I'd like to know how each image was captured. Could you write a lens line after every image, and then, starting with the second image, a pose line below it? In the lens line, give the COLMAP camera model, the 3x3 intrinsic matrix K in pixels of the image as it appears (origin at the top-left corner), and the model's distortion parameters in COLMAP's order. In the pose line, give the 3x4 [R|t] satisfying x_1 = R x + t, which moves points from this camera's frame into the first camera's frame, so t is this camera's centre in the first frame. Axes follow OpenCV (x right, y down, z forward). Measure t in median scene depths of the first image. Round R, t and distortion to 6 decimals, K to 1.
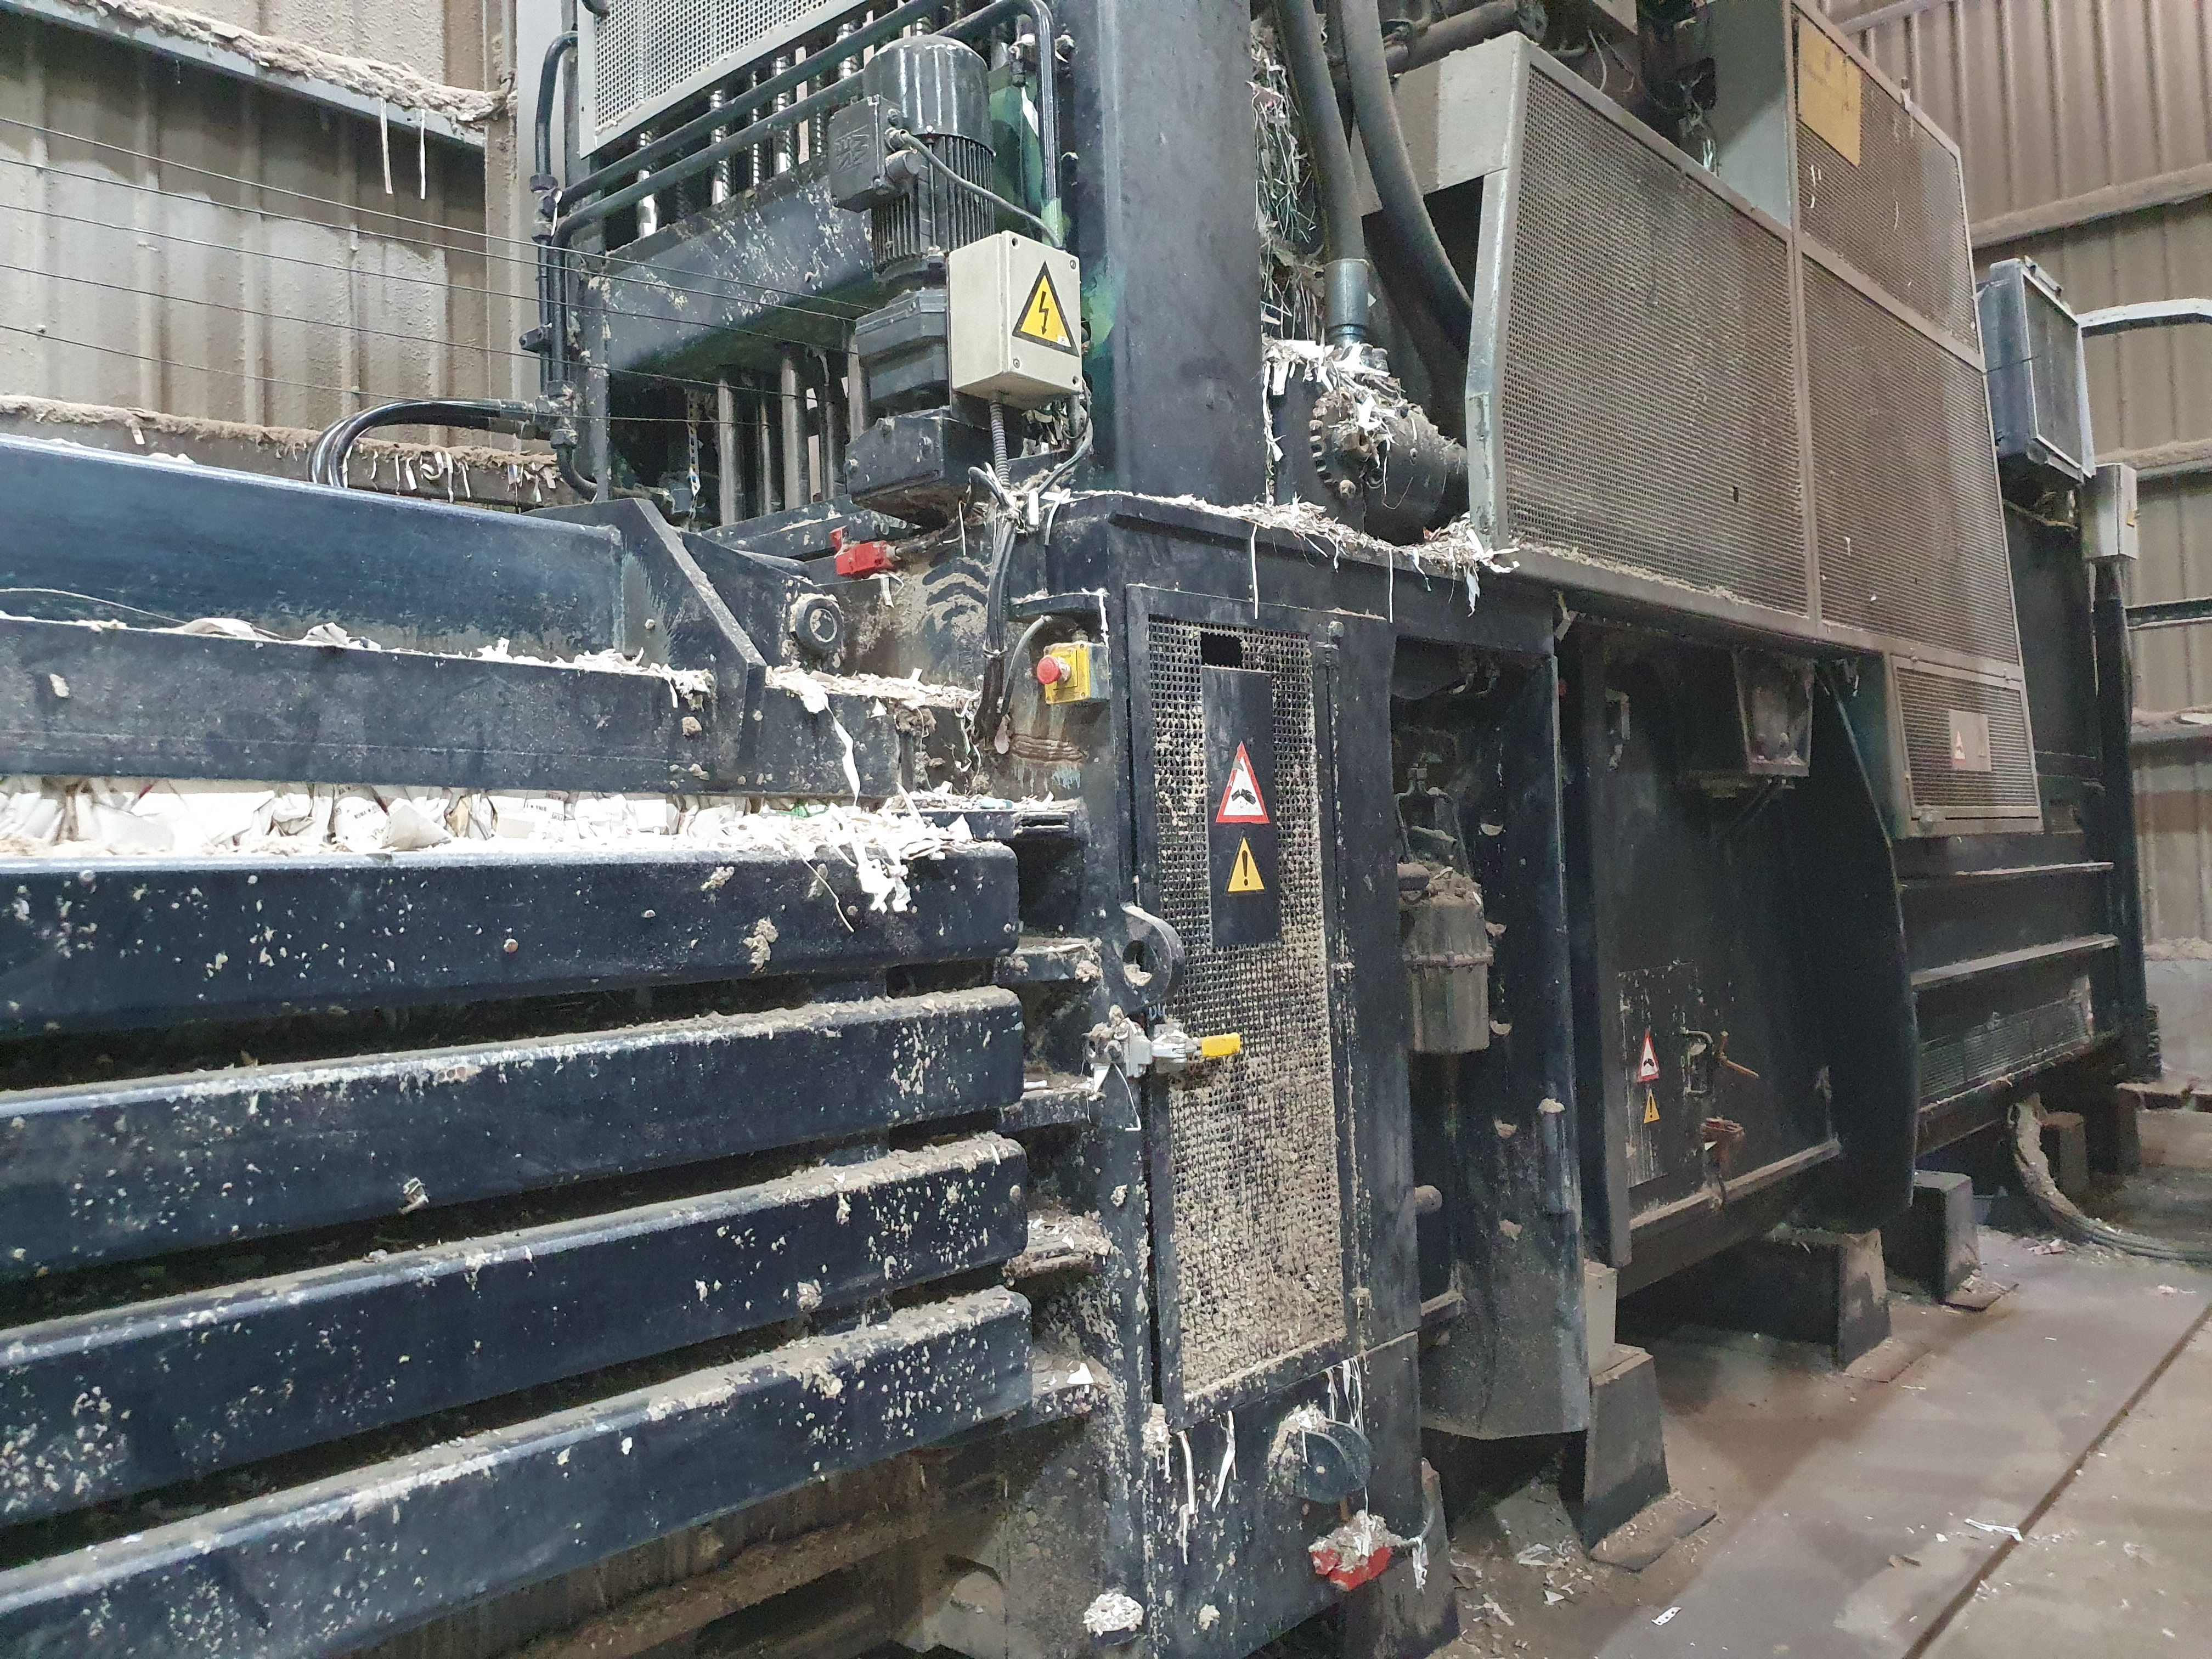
lens RADIAL K [[1718.7, 0, 1085.4], [0, 1718.7, 807.2], [0, 0, 1]] dist [0.026875, -0.006662]
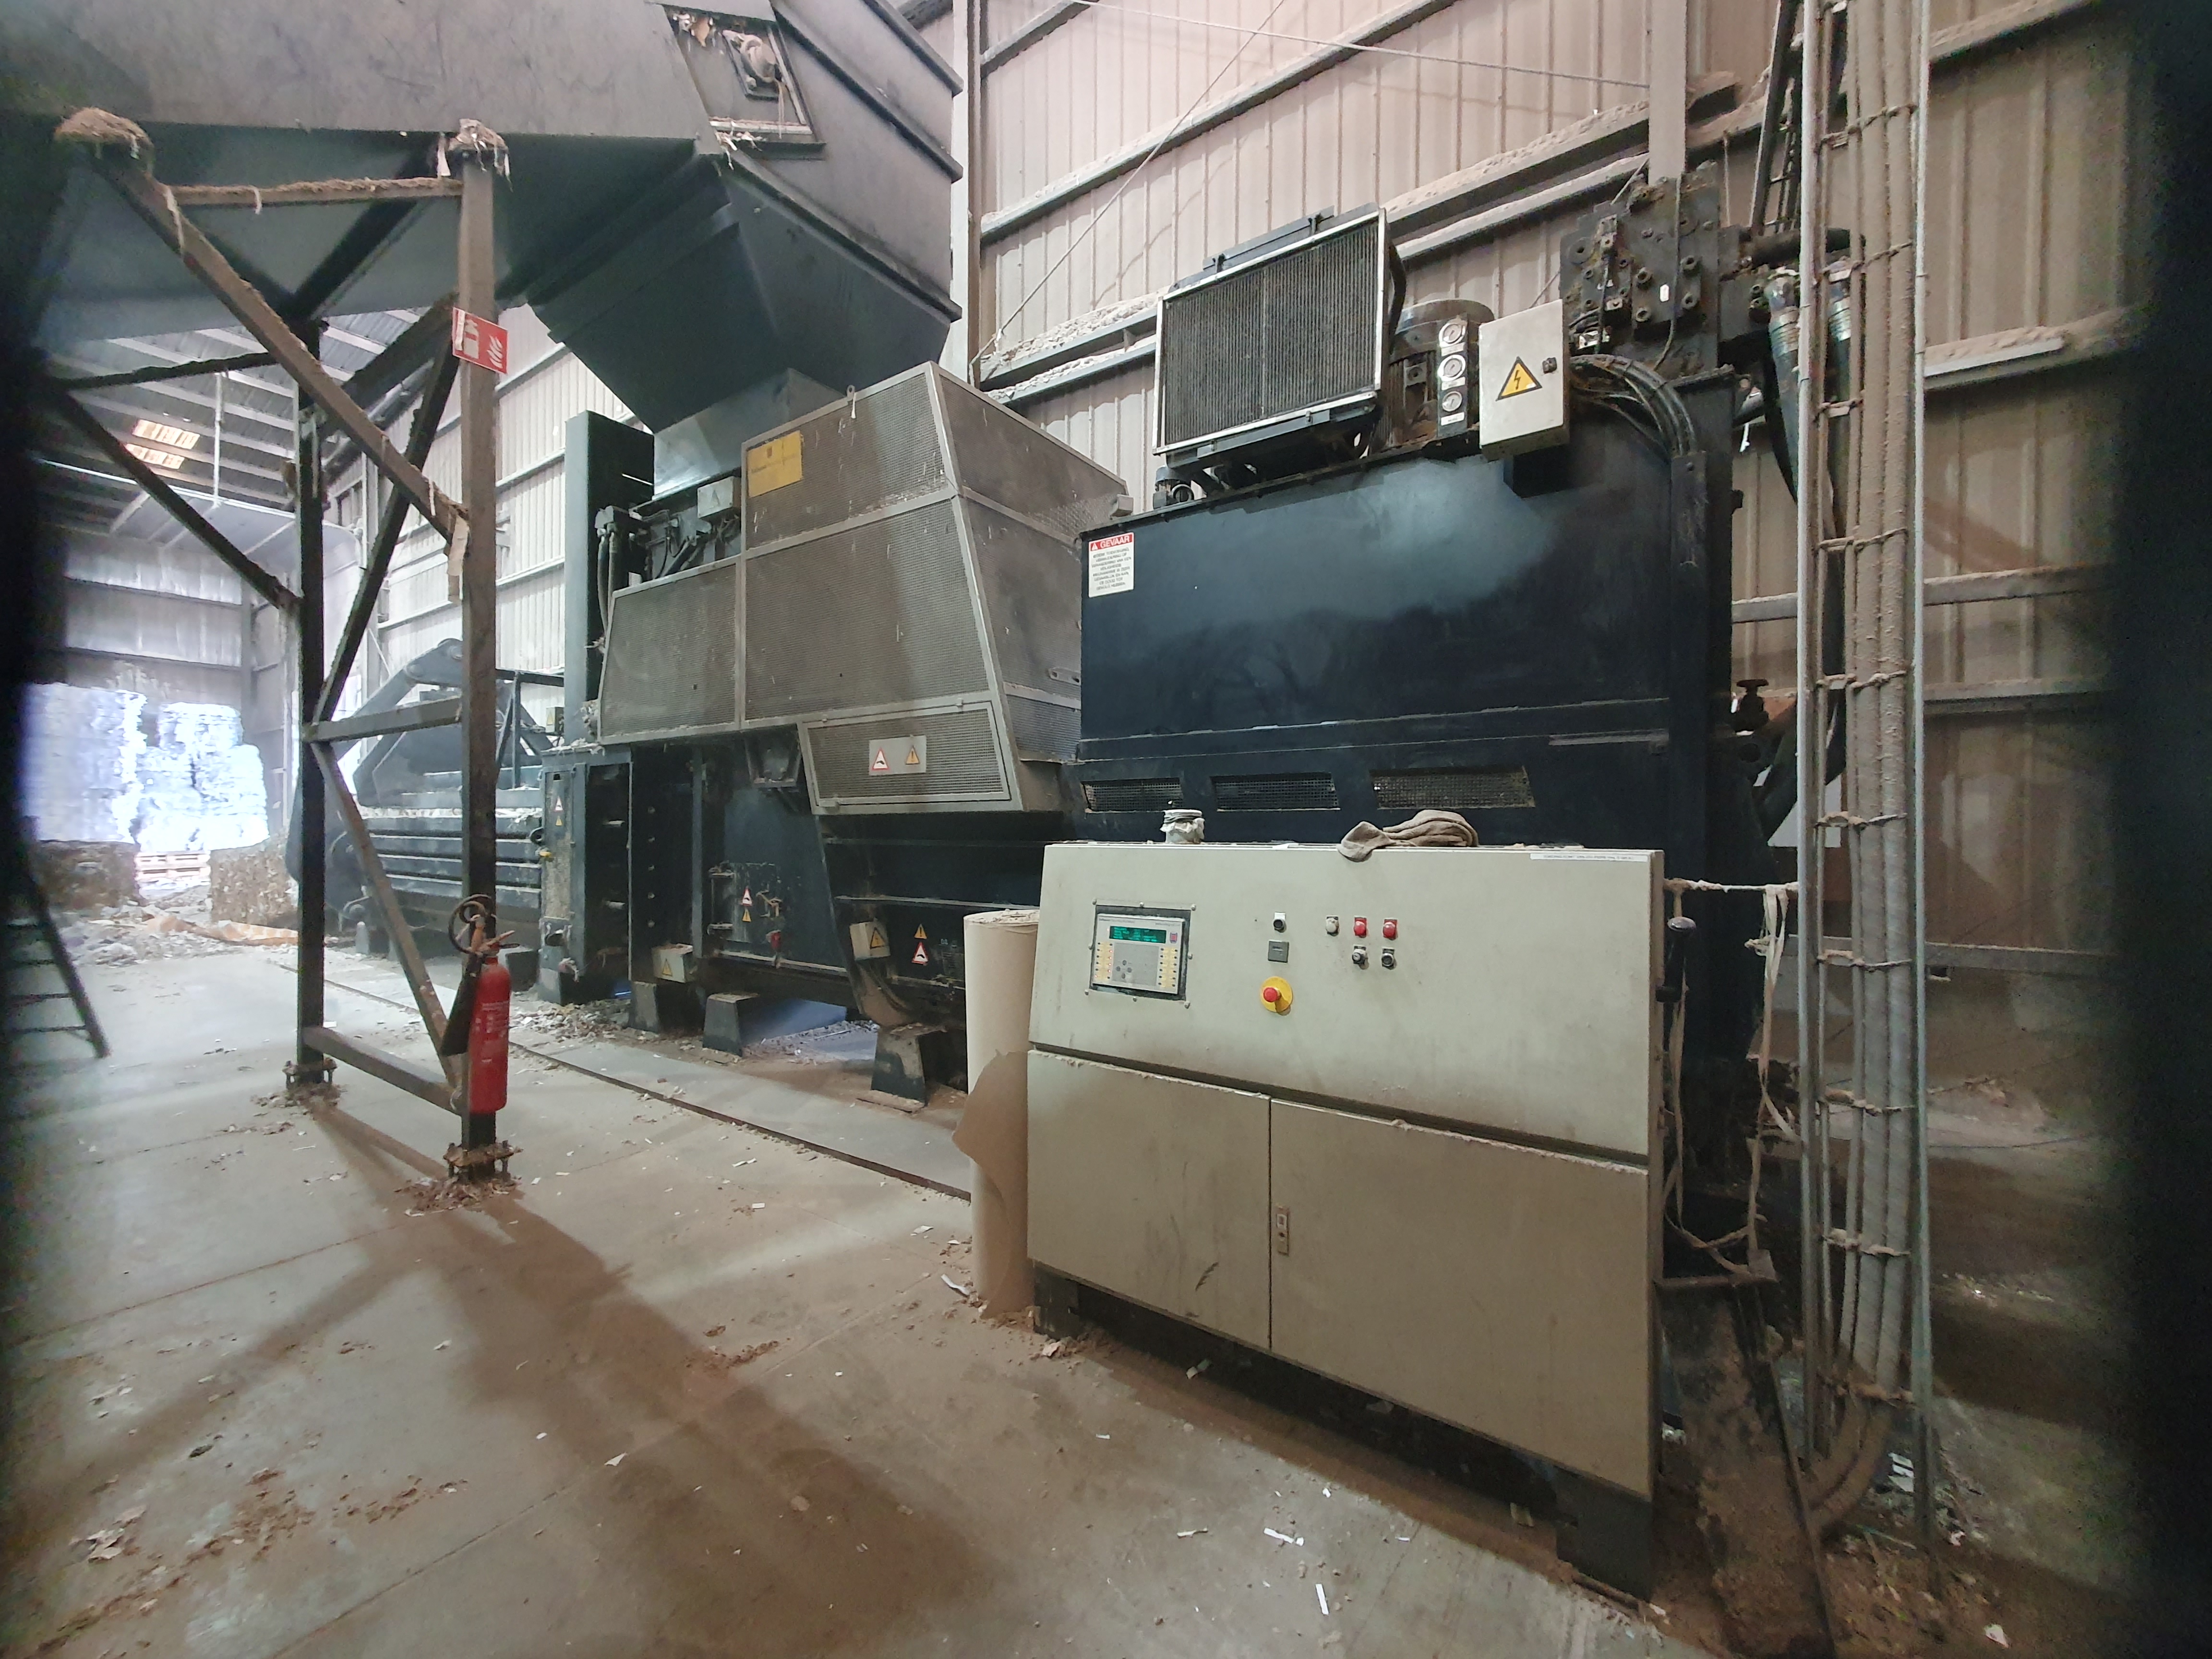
lens RADIAL K [[875.7, 0, 1089.6], [0, 875.7, 832.4], [0, 0, 1]] dist [0.008320, -0.000346]
pose [[0.116536, 0.036475, -0.992516, 2.830883], [0.029723, 0.998750, 0.040194, 0.012922], [0.992742, -0.034184, 0.115306, 2.257941]]
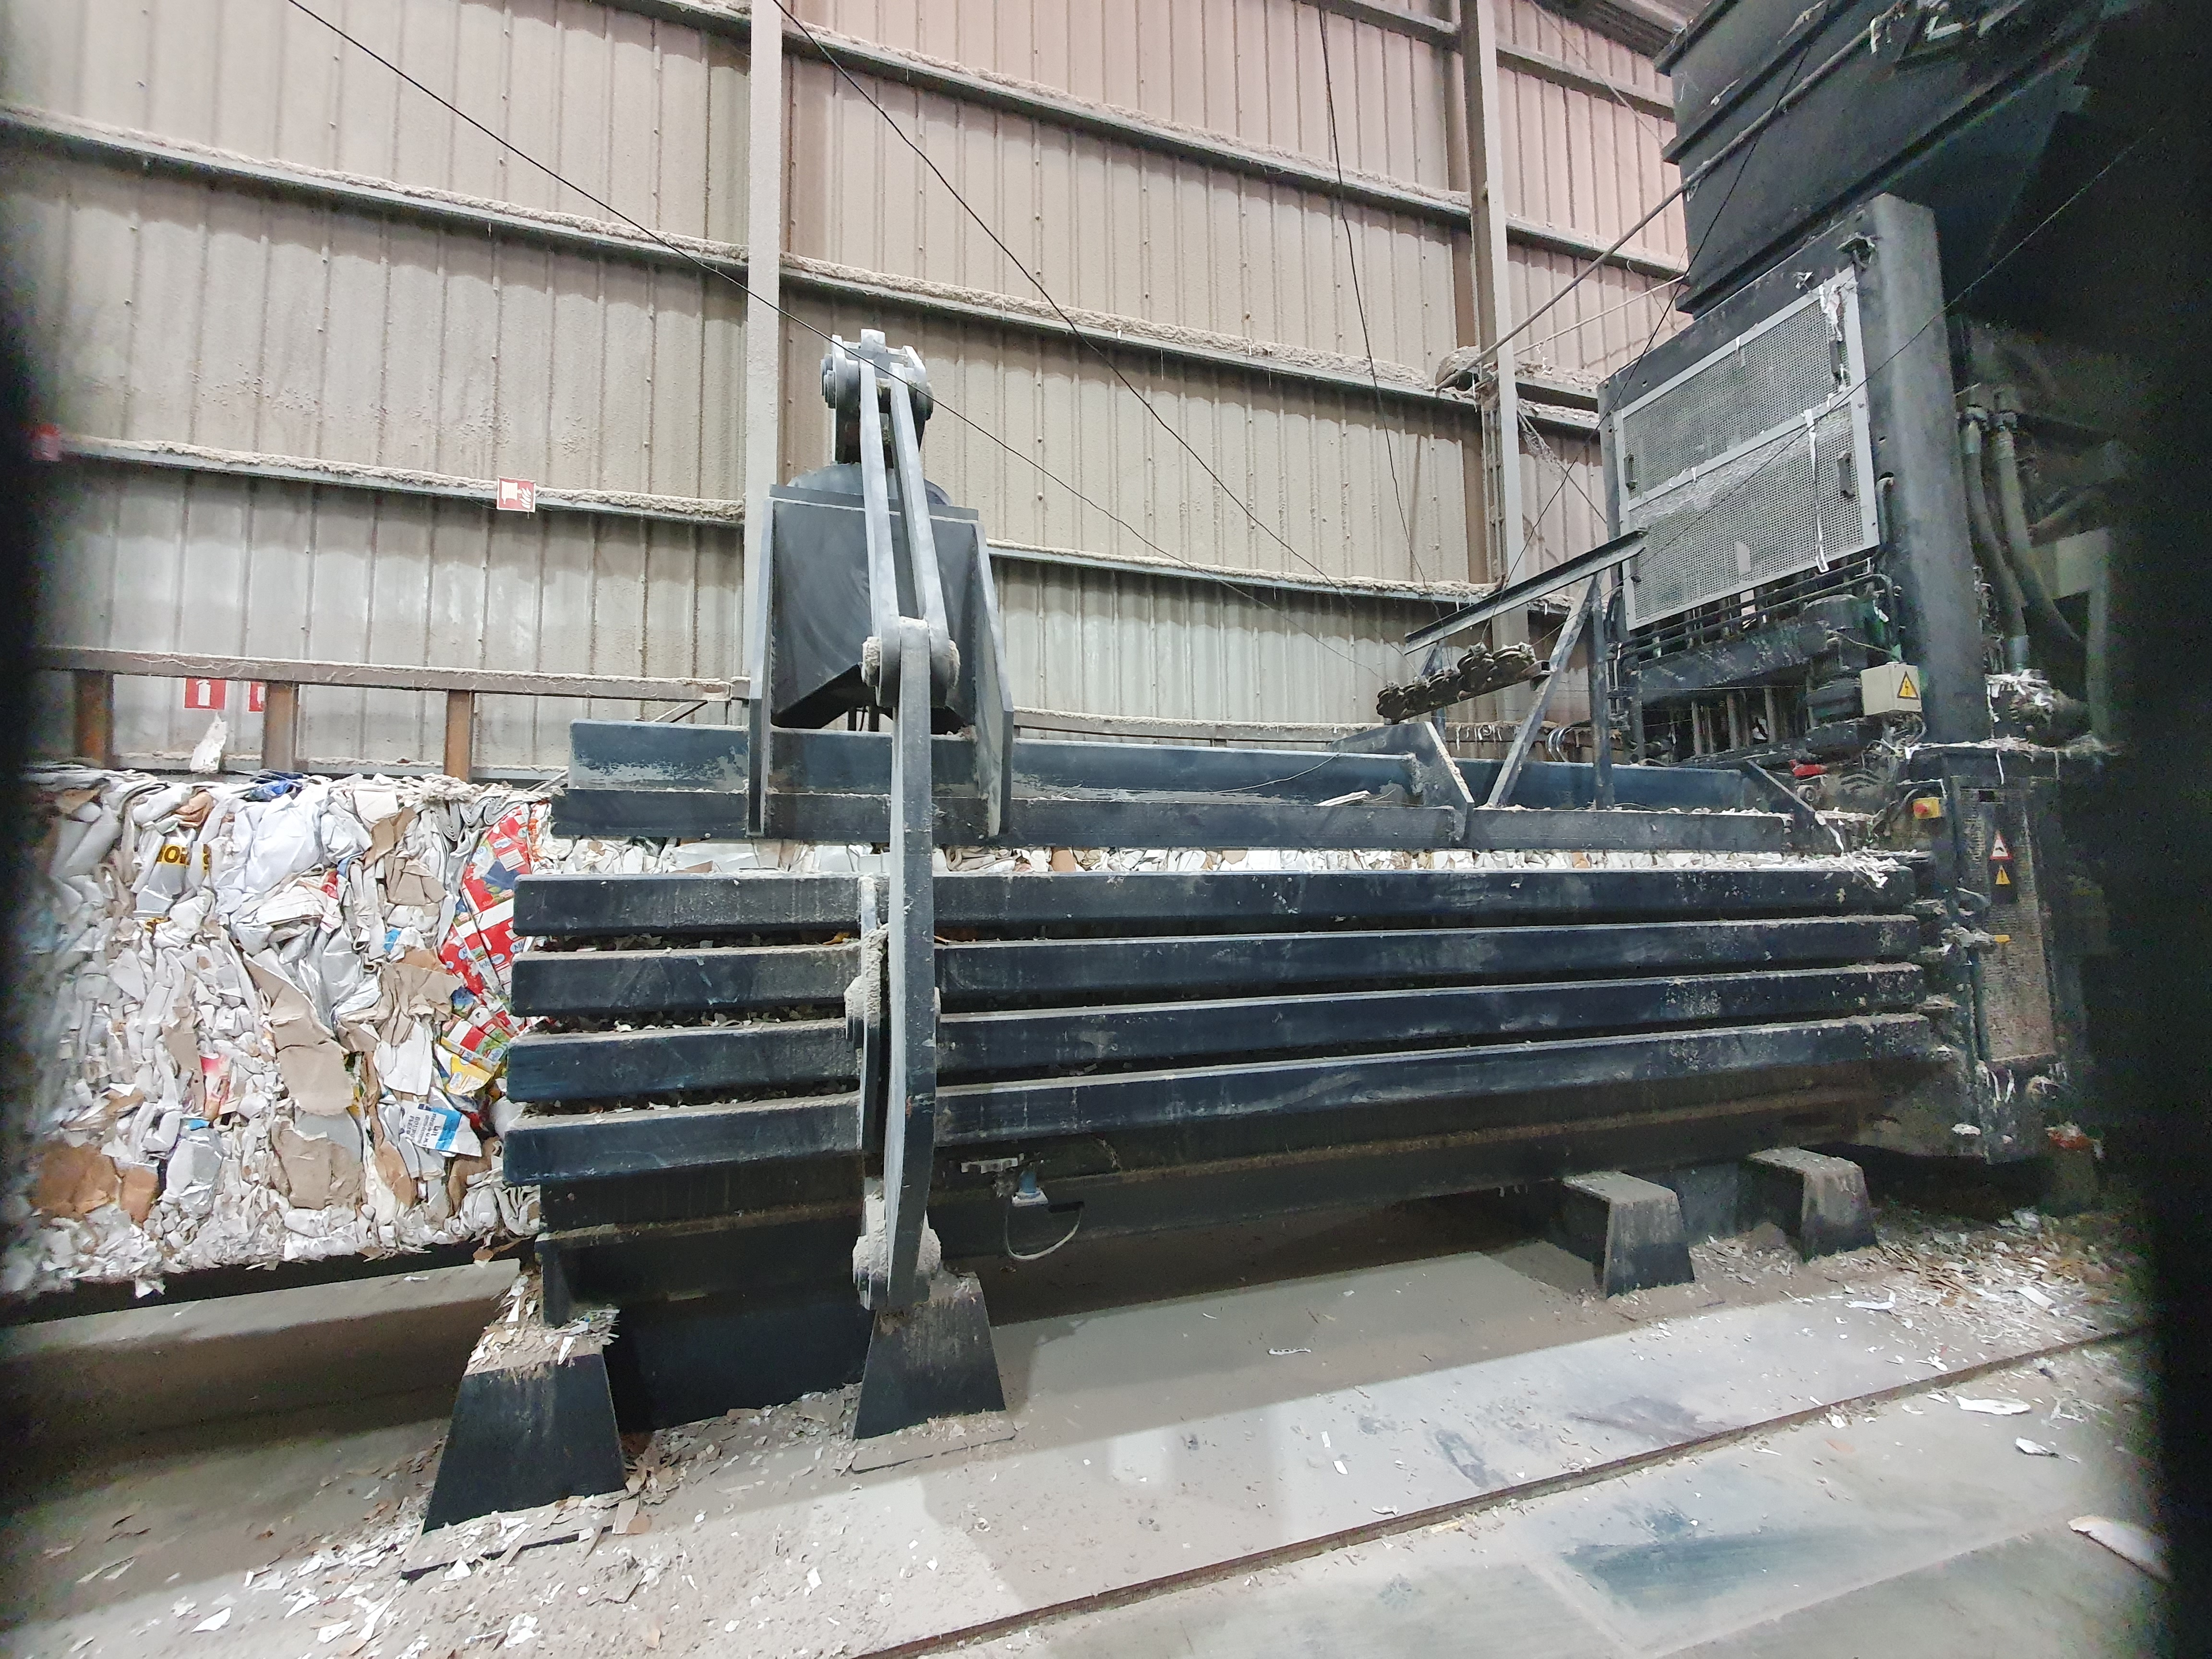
lens RADIAL K [[871.3, 0, 1089.4], [0, 871.3, 827.3], [0, 0, 1]] dist [0.008387, -0.000596]
pose [[0.859498, -0.027750, -0.510385, -0.445126], [0.010377, 0.999267, -0.036856, -0.005616], [0.511034, 0.026382, 0.859156, -0.958983]]
